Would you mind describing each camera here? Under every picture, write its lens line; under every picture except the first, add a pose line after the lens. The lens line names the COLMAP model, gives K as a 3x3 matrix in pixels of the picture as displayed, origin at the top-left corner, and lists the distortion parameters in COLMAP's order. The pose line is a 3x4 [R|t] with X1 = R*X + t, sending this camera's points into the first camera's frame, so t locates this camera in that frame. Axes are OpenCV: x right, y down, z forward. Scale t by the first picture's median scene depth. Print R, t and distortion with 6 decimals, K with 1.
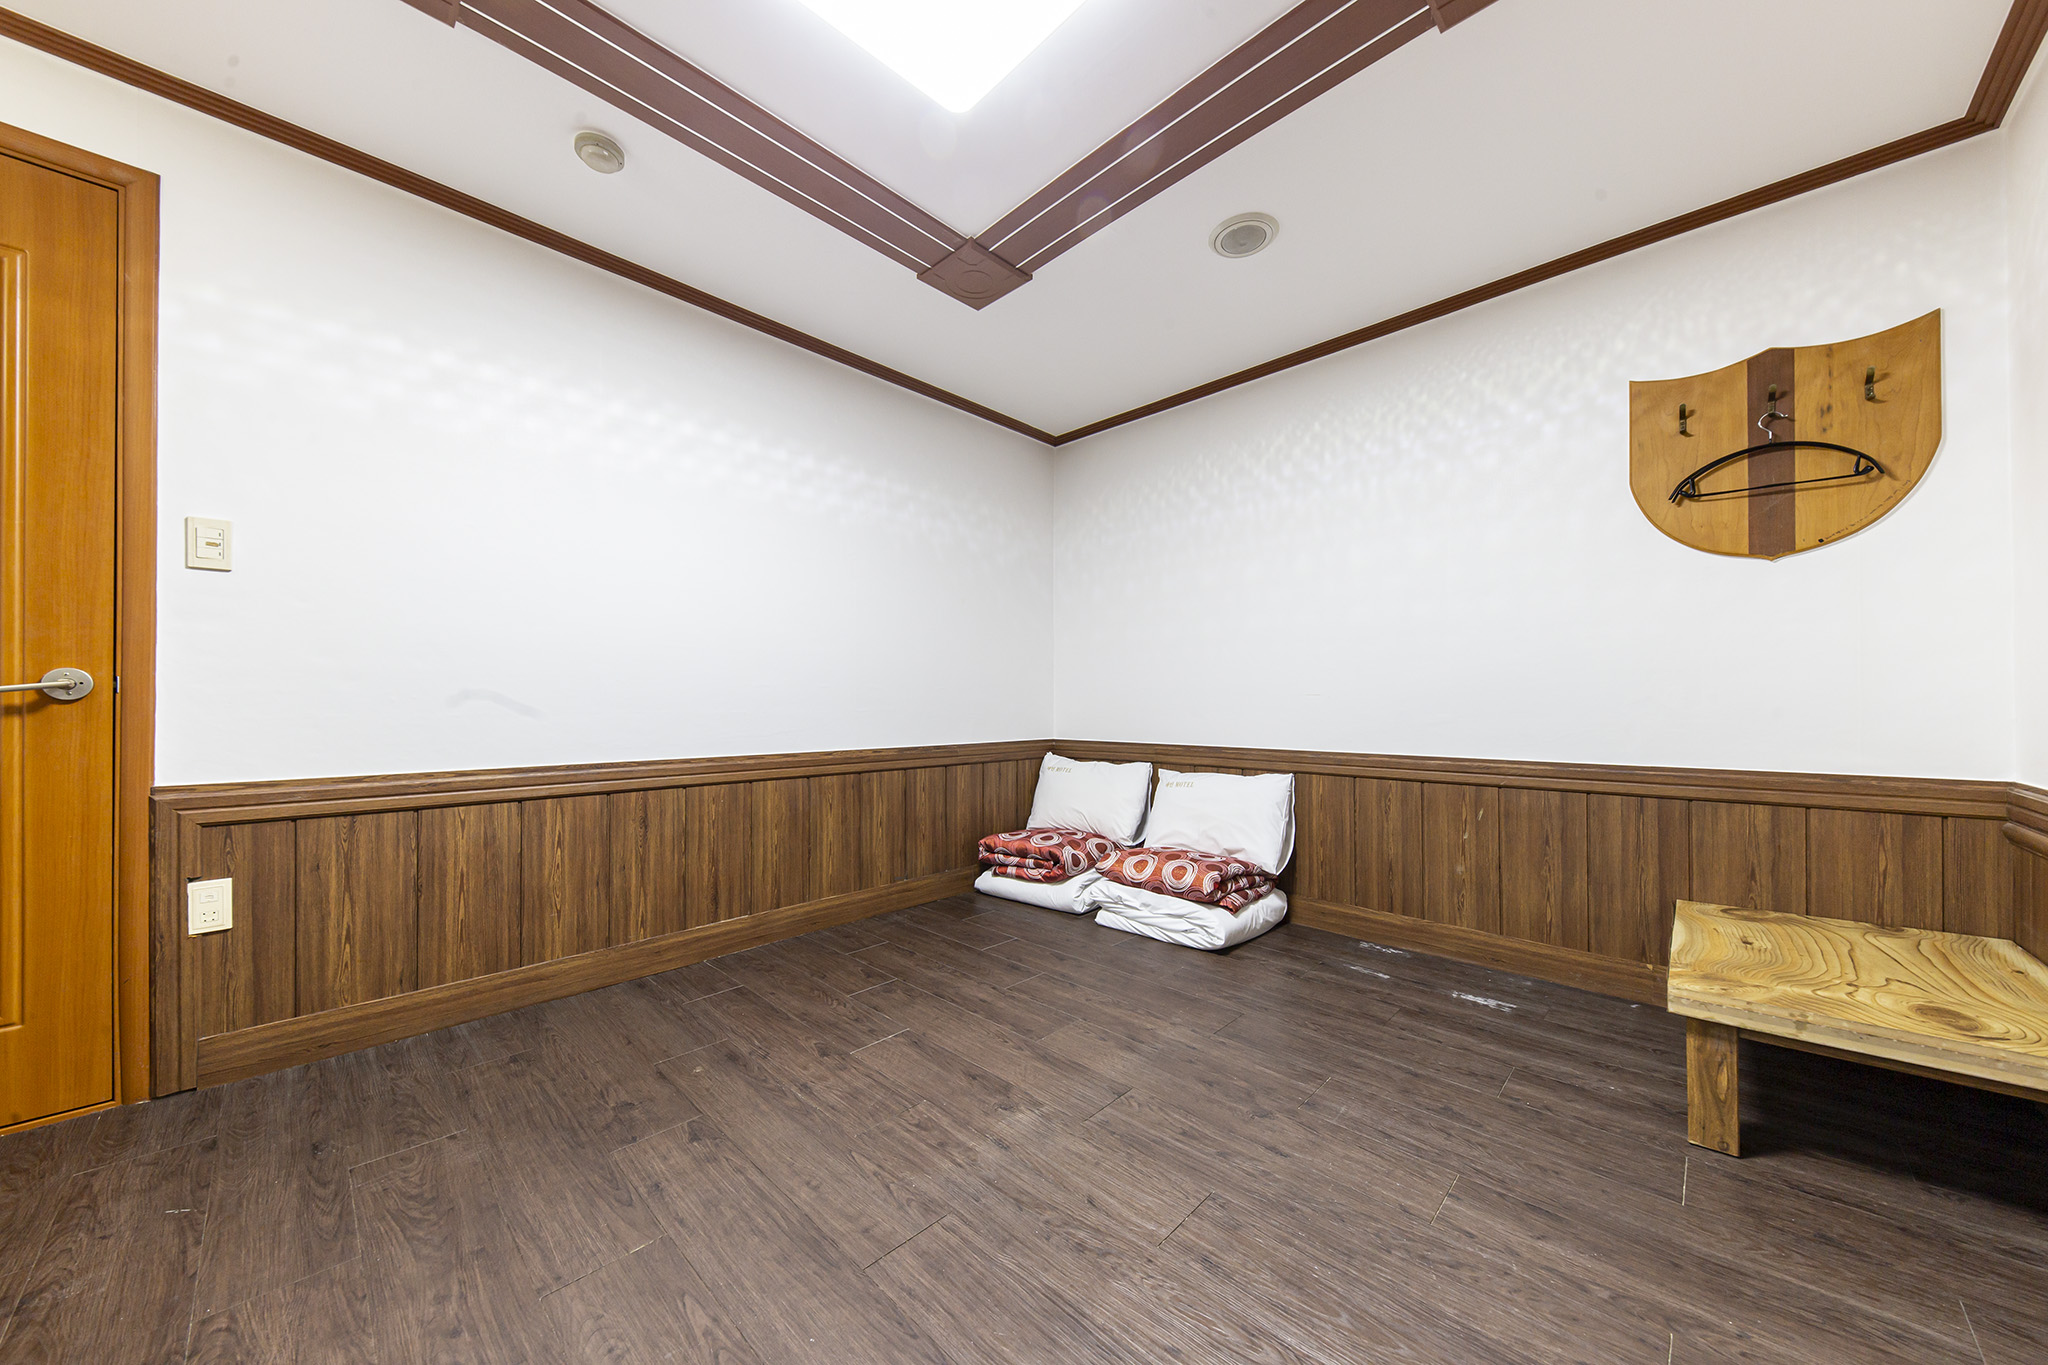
lens RADIAL K [[703.6, 0, 1034.4], [0, 703.6, 686.8], [0, 0, 1]] dist [0.015548, -0.007827]
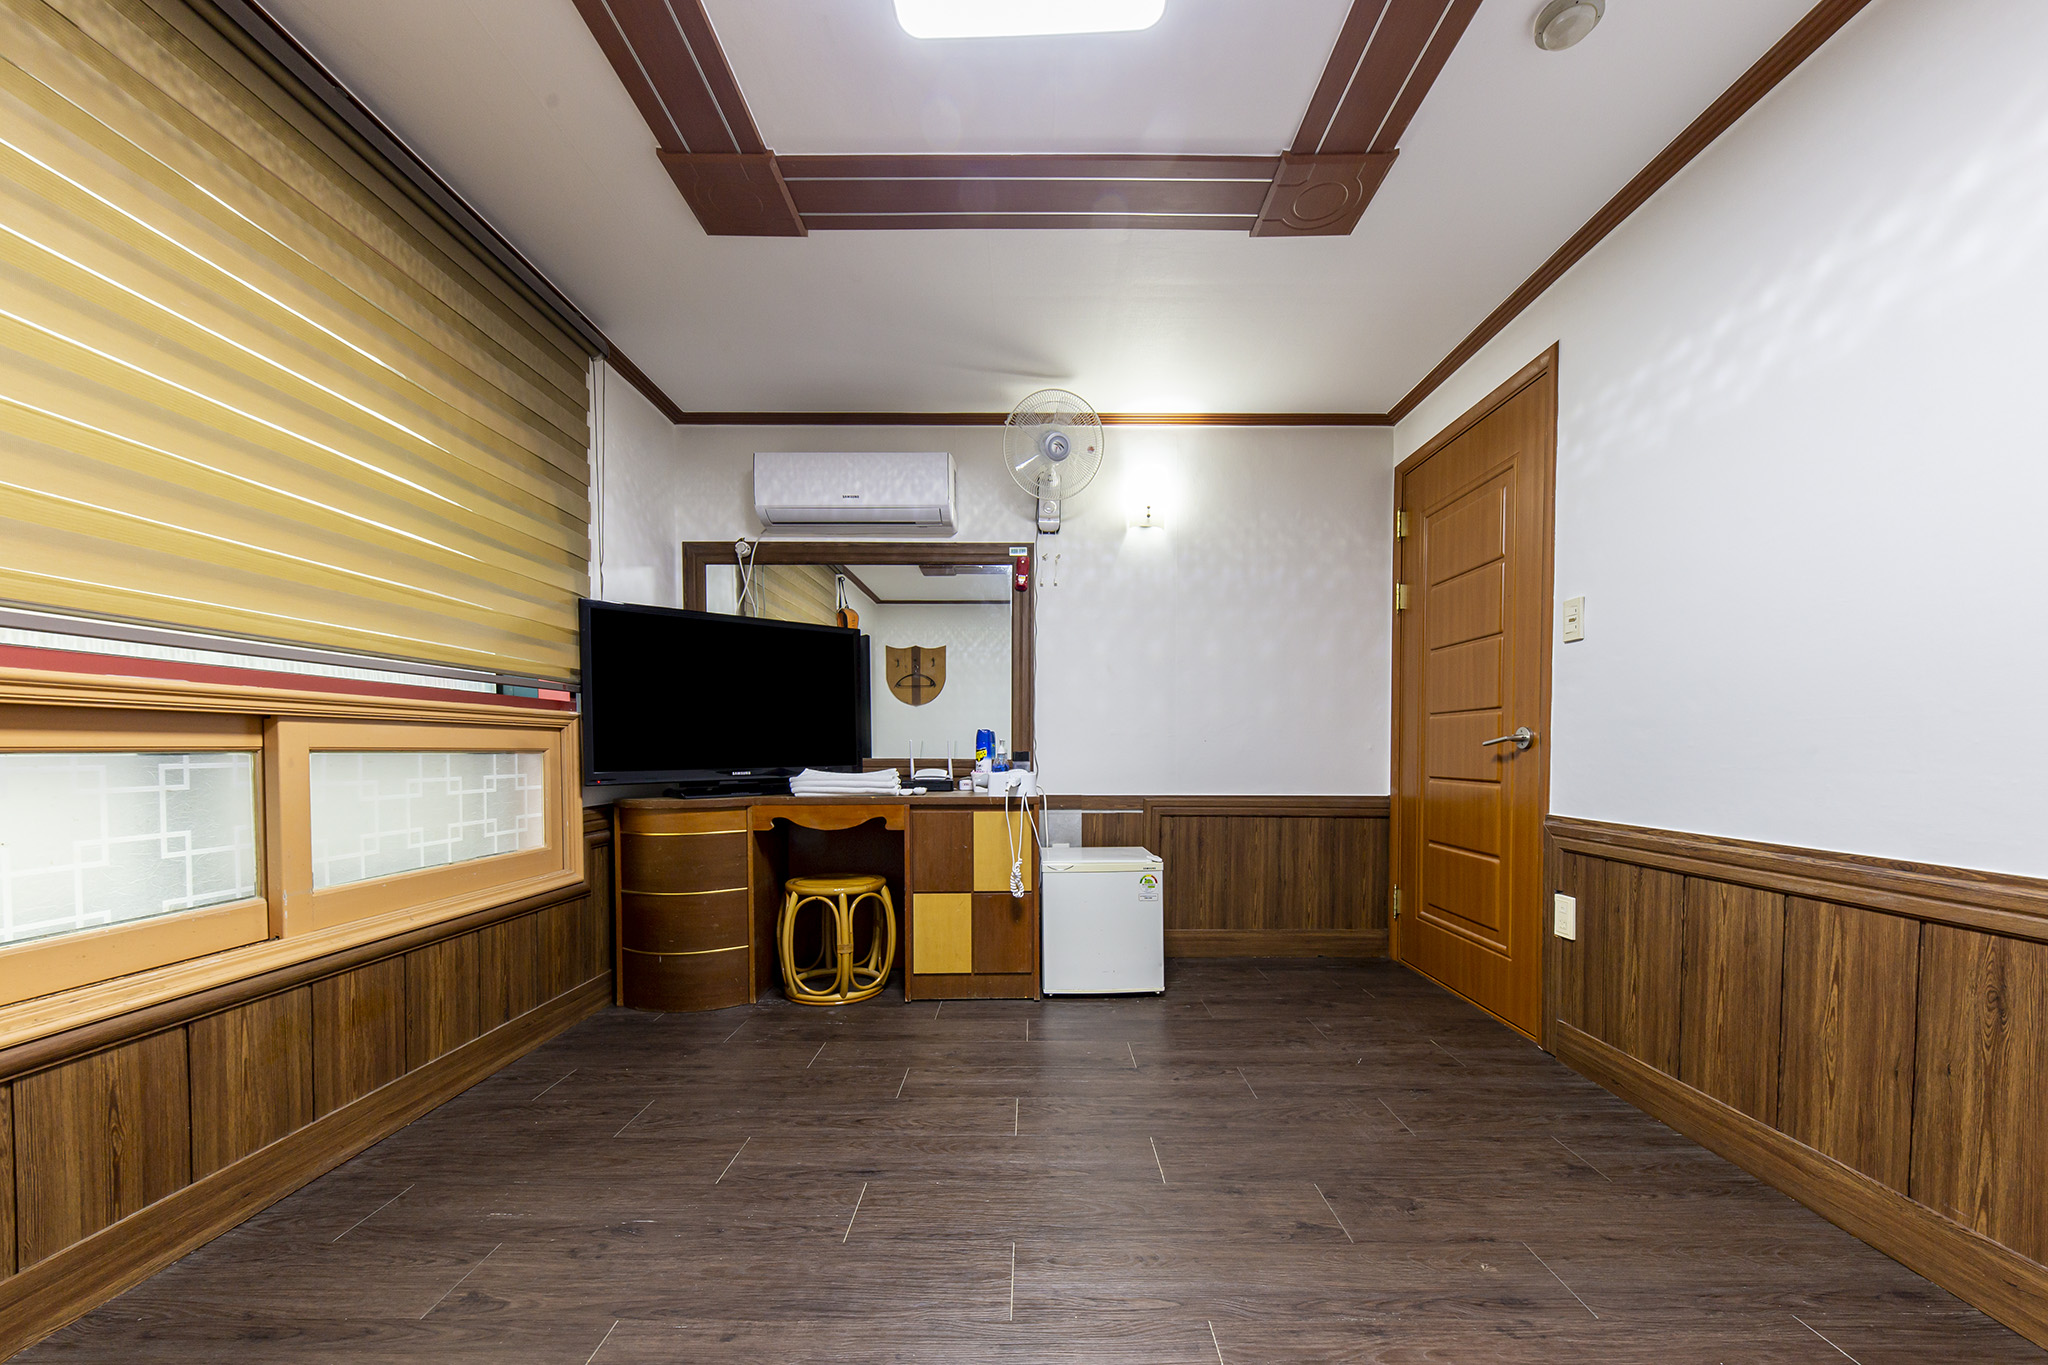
lens RADIAL K [[730.2, 0, 1029.8], [0, 730.2, 752.2], [0, 0, 1]] dist [0.014587, -0.008812]
pose [[-0.718080, 0.001580, -0.695959, 0.324945], [0.010185, 0.999914, -0.008238, 0.022622], [0.695886, -0.013004, -0.718034, 1.077039]]
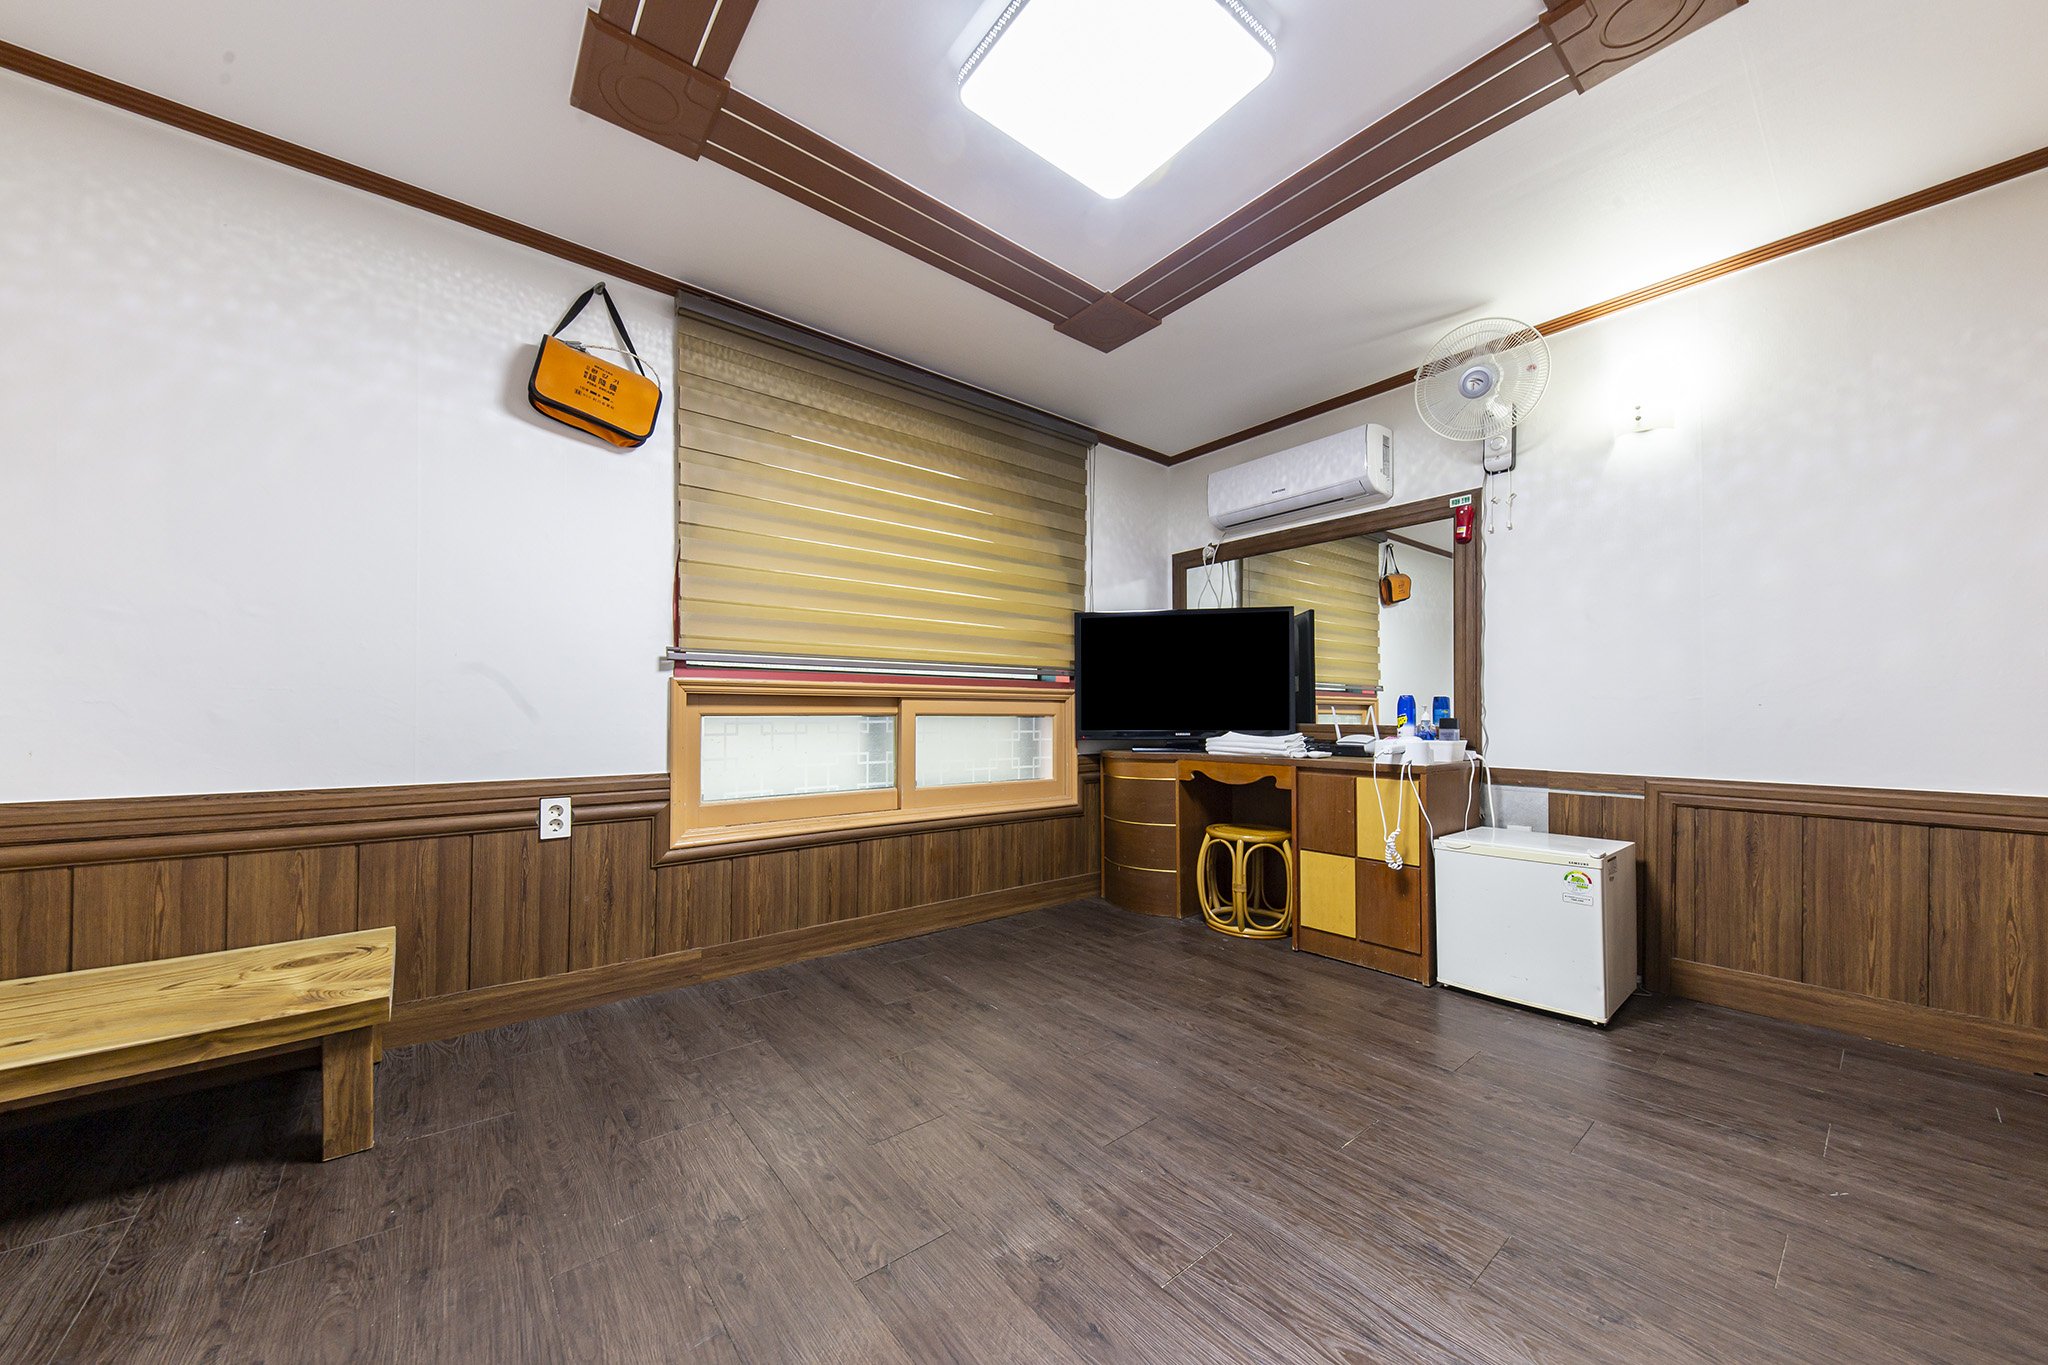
lens RADIAL K [[703.6, 0, 1034.4], [0, 703.6, 686.8], [0, 0, 1]] dist [0.015548, -0.007827]
pose [[-0.993807, 0.000785, 0.111119, -0.087494], [-0.005425, 0.998440, -0.055571, 0.028199], [-0.110990, -0.055829, -0.992252, 1.416973]]
